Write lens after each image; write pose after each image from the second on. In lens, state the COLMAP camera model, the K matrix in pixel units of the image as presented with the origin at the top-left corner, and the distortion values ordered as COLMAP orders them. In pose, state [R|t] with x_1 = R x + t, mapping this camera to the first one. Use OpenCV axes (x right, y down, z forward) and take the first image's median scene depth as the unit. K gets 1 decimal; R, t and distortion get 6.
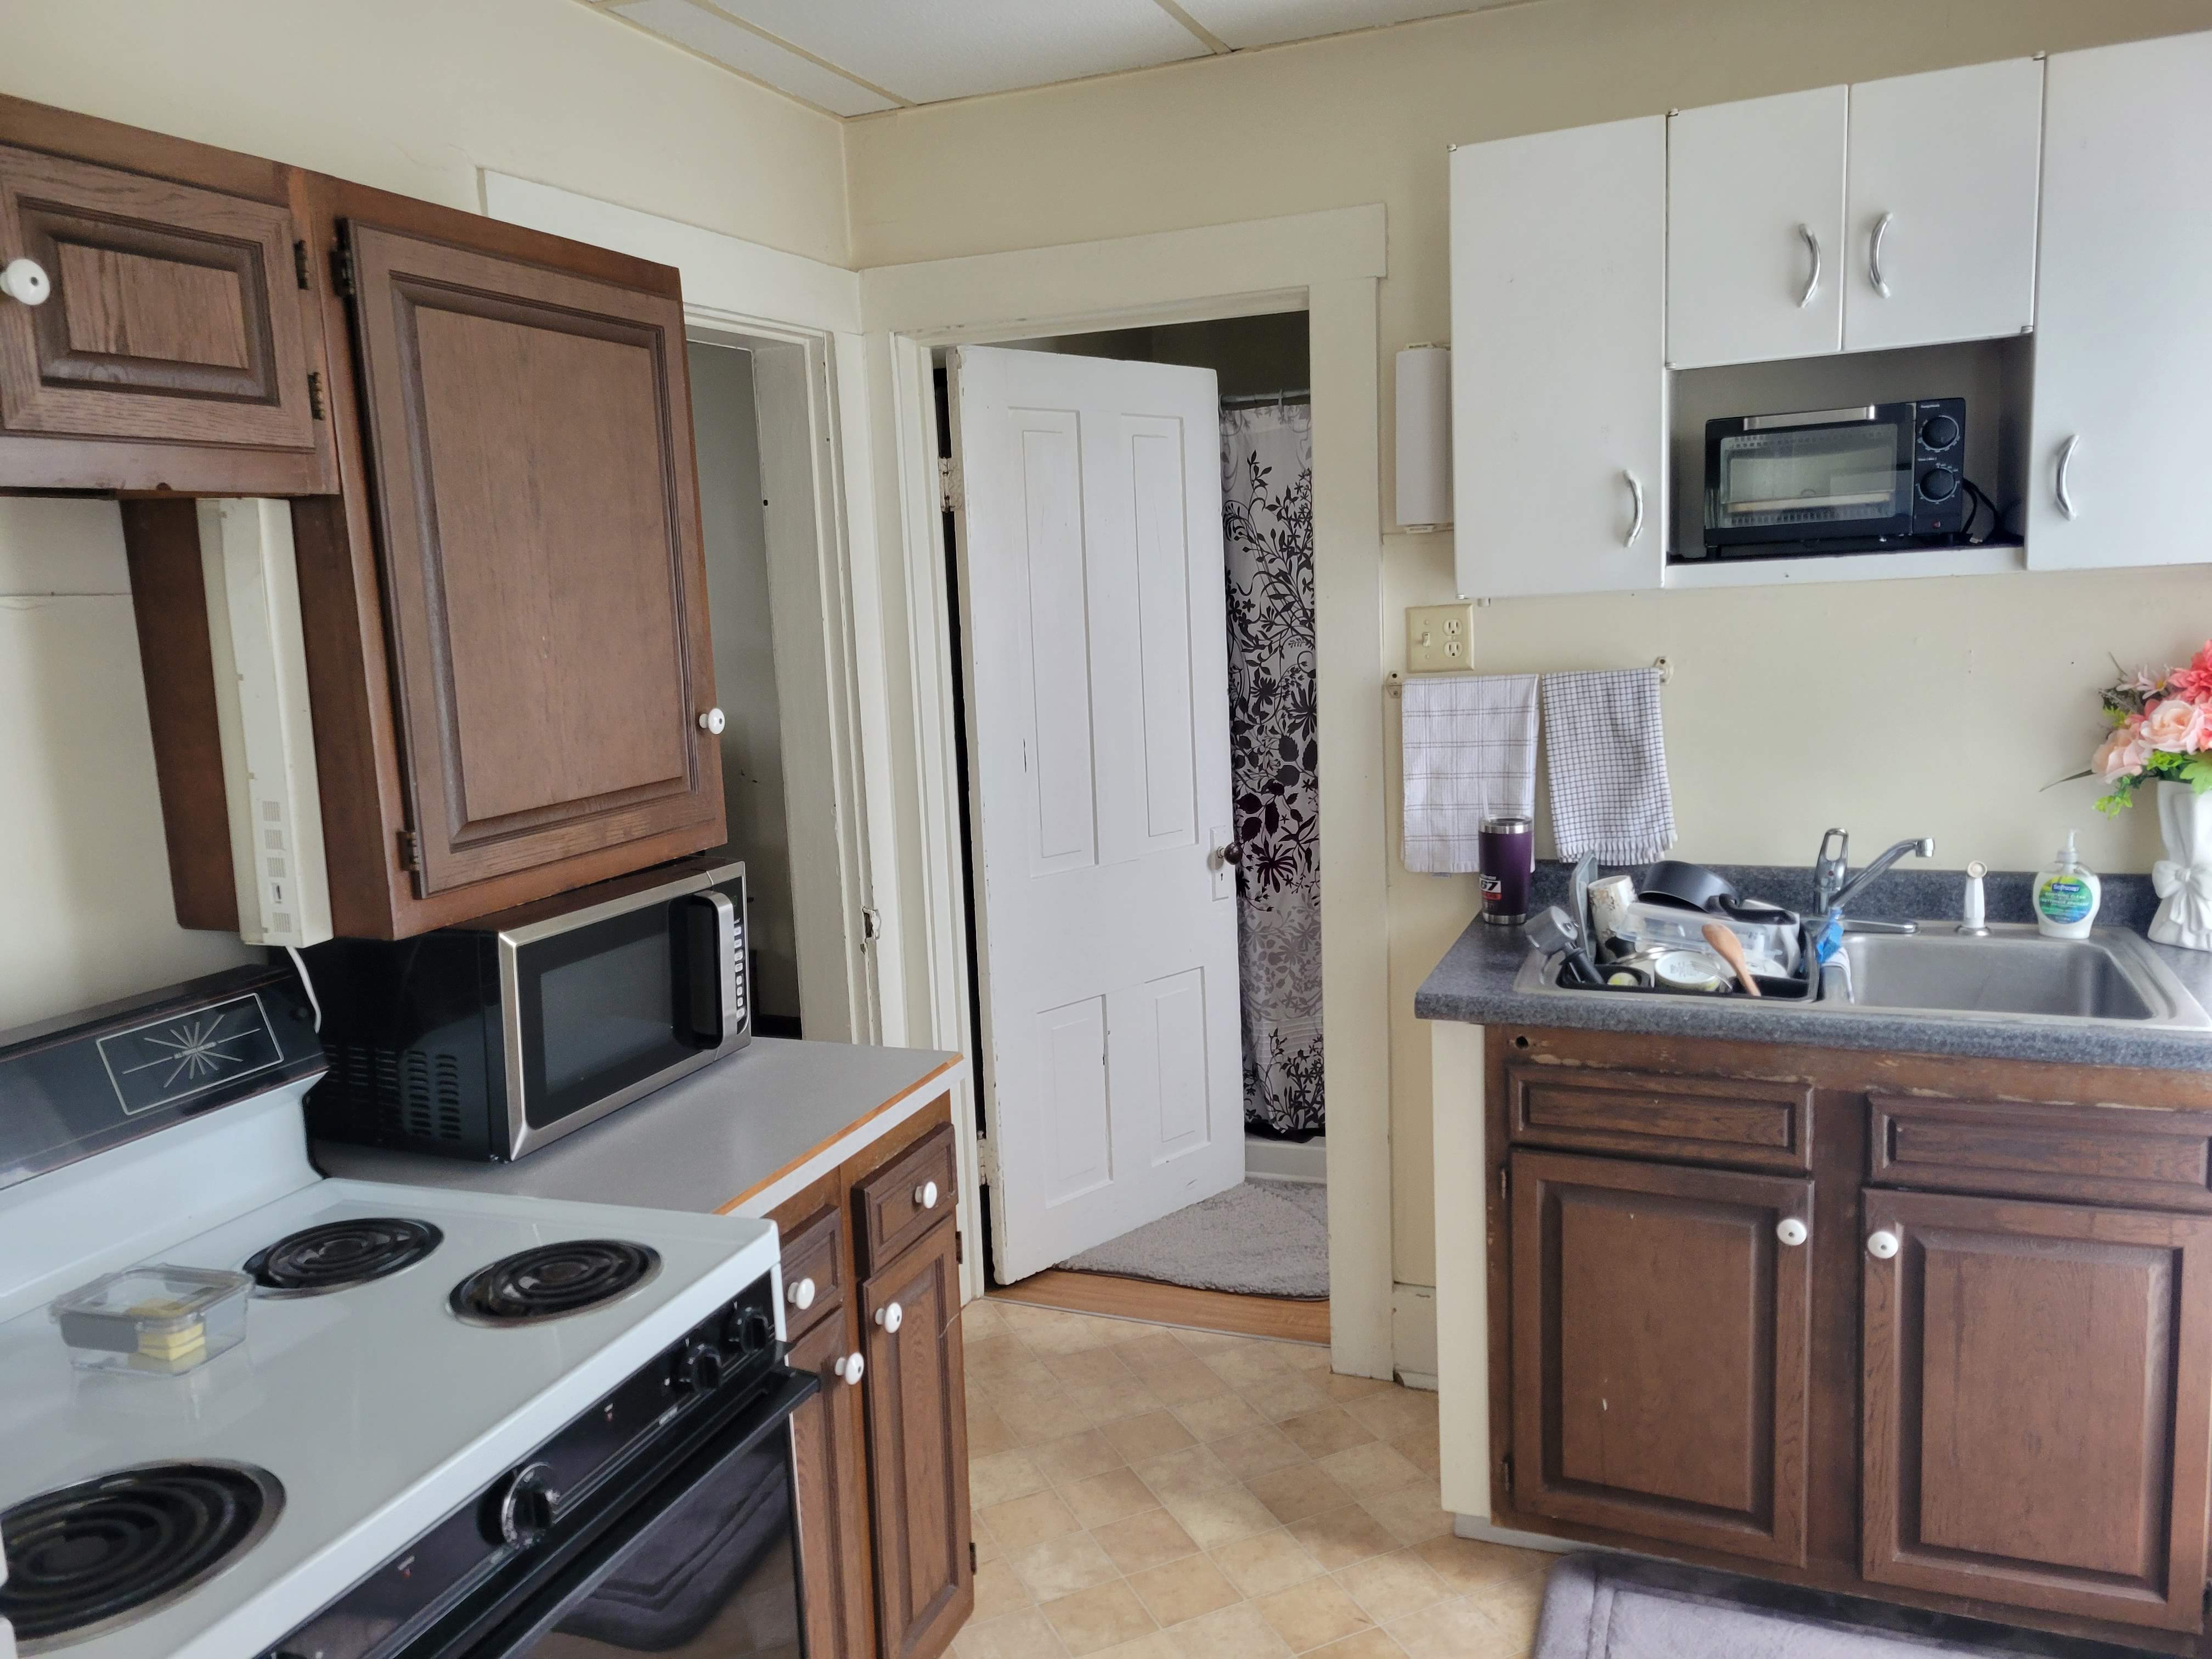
lens RADIAL K [[1653.5, 0, 1111.6], [0, 1653.5, 827.9], [0, 0, 1]] dist [0.052549, -0.028671]
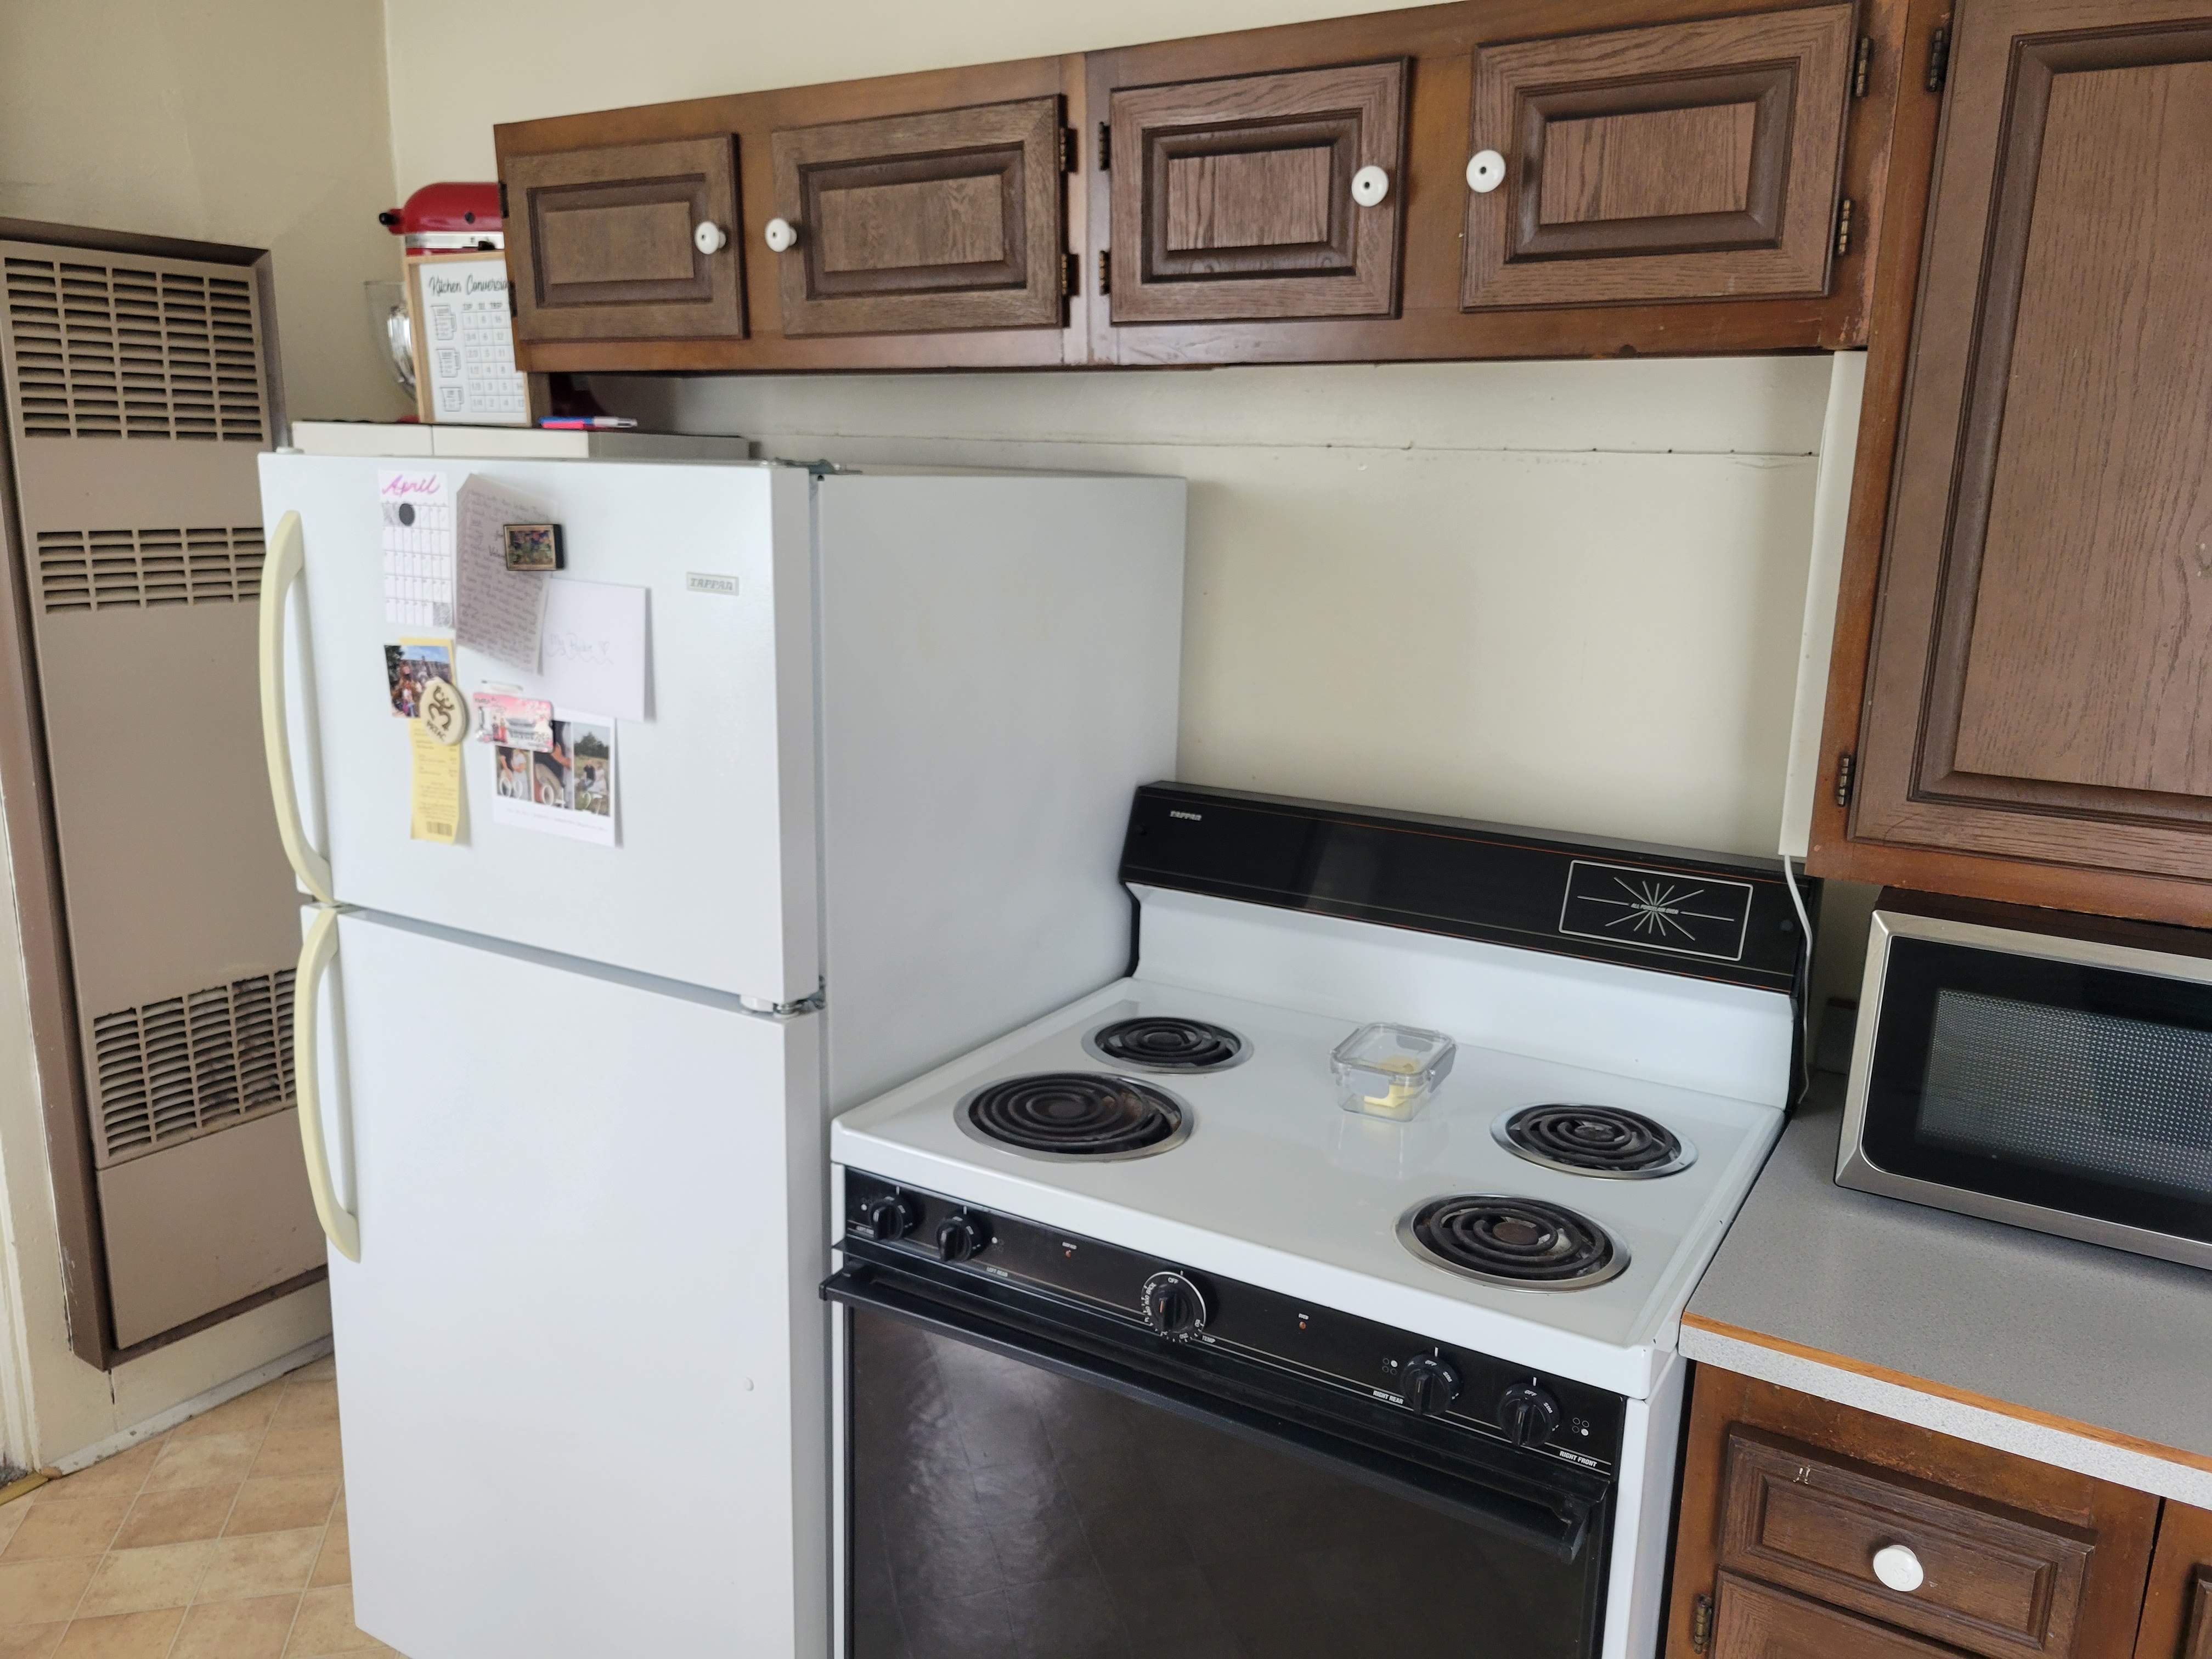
lens RADIAL K [[1653.5, 0, 1122.9], [0, 1653.5, 840.8], [0, 0, 1]] dist [0.052549, -0.028671]
pose [[-0.167991, 0.251498, -0.953167, 0.531604], [-0.170548, 0.944913, 0.279378, -0.154144], [0.970924, 0.209494, -0.115844, 0.897322]]
